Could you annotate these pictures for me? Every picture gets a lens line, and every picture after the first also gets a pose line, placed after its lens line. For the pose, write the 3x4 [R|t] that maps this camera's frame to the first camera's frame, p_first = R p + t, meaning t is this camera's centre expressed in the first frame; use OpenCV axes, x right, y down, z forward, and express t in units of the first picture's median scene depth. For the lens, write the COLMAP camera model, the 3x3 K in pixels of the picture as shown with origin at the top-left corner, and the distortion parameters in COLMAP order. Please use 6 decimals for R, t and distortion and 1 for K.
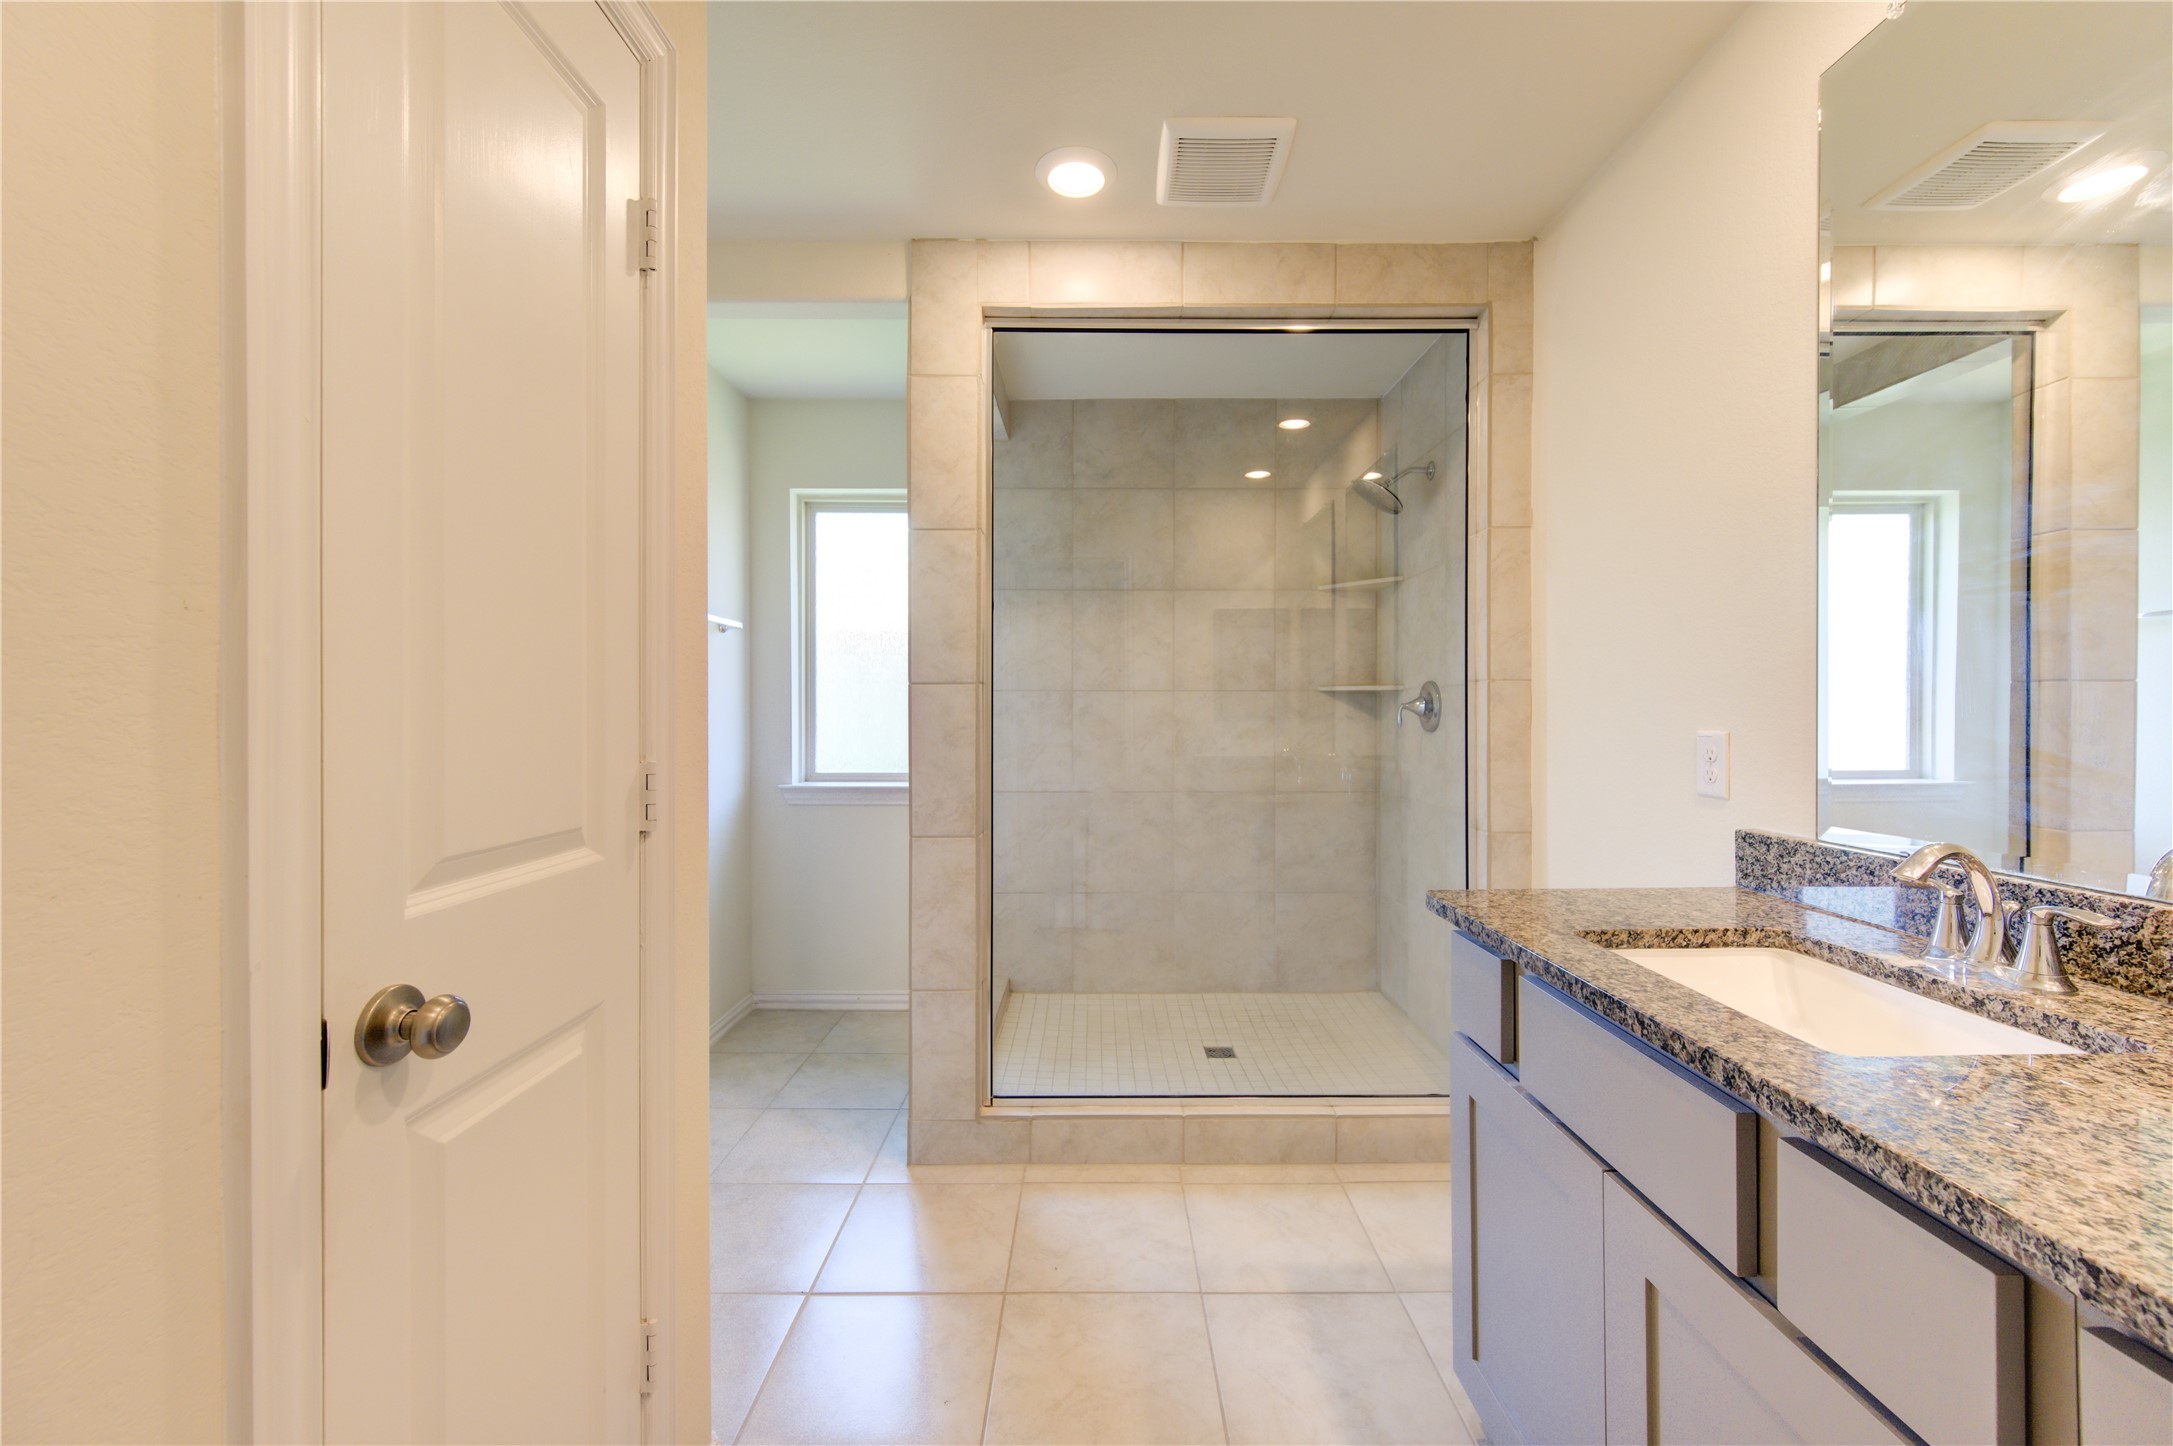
lens RADIAL K [[843.9, 0, 1101.0], [0, 843.9, 714.0], [0, 0, 1]] dist [0.001949, -0.000762]
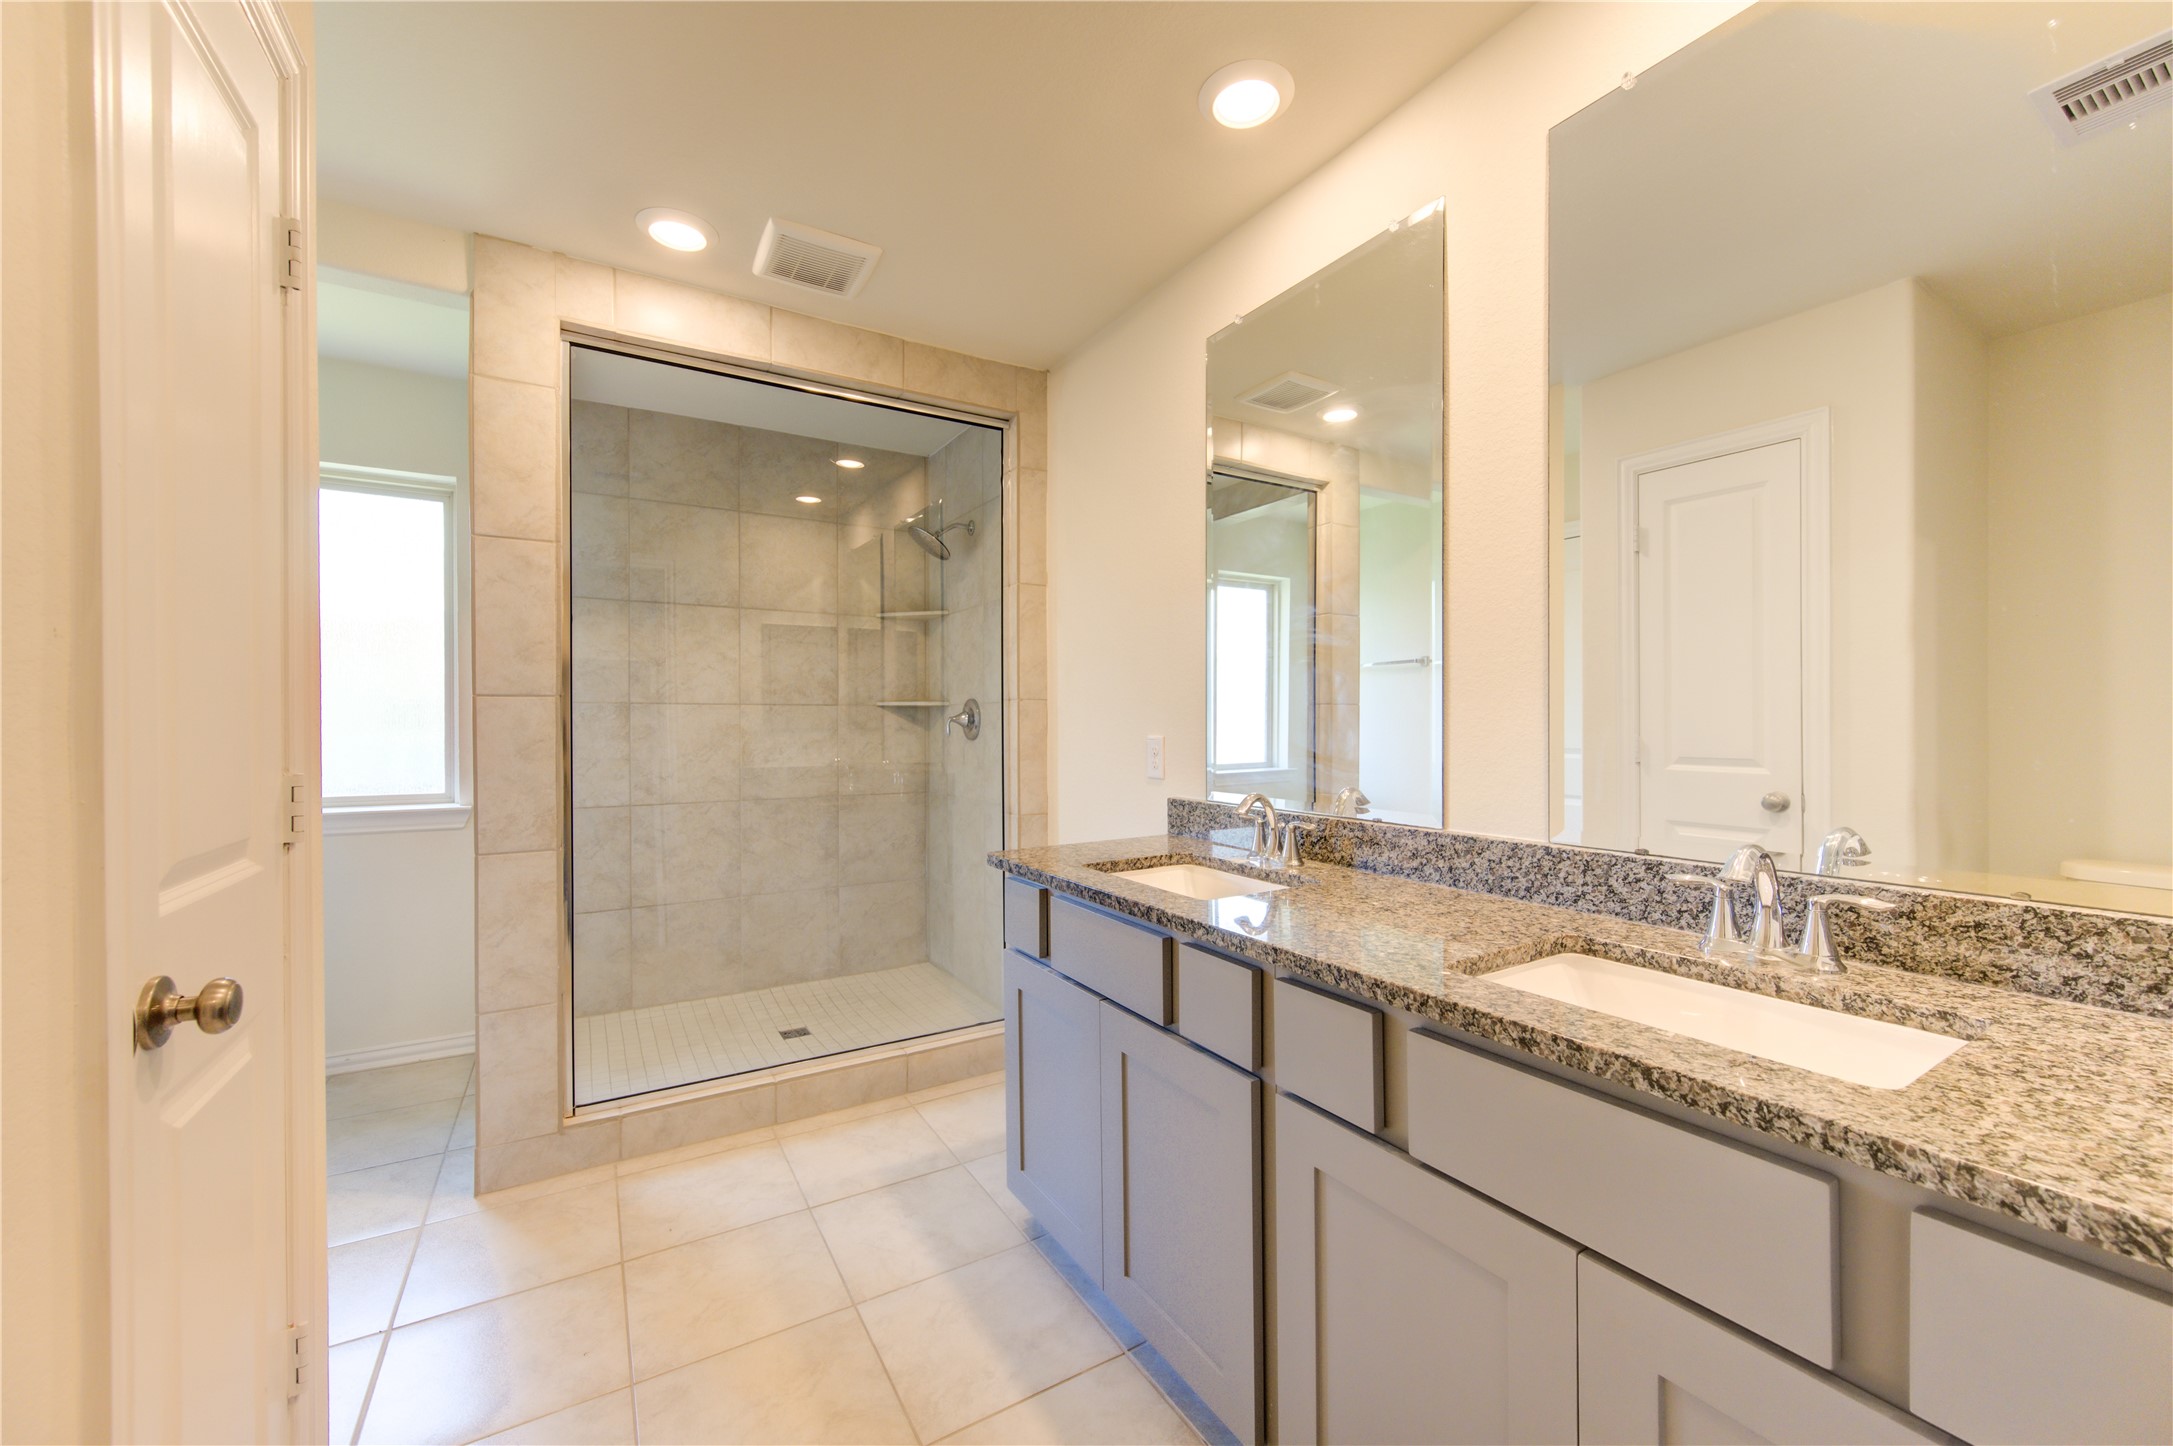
lens RADIAL K [[843.9, 0, 1081.5], [0, 843.9, 729.2], [0, 0, 1]] dist [0.001949, -0.000762]
pose [[0.862266, -0.005565, 0.506426, -0.122992], [0.004024, 0.999983, 0.004138, 0.001191], [-0.506440, -0.001530, 0.862274, -0.185264]]
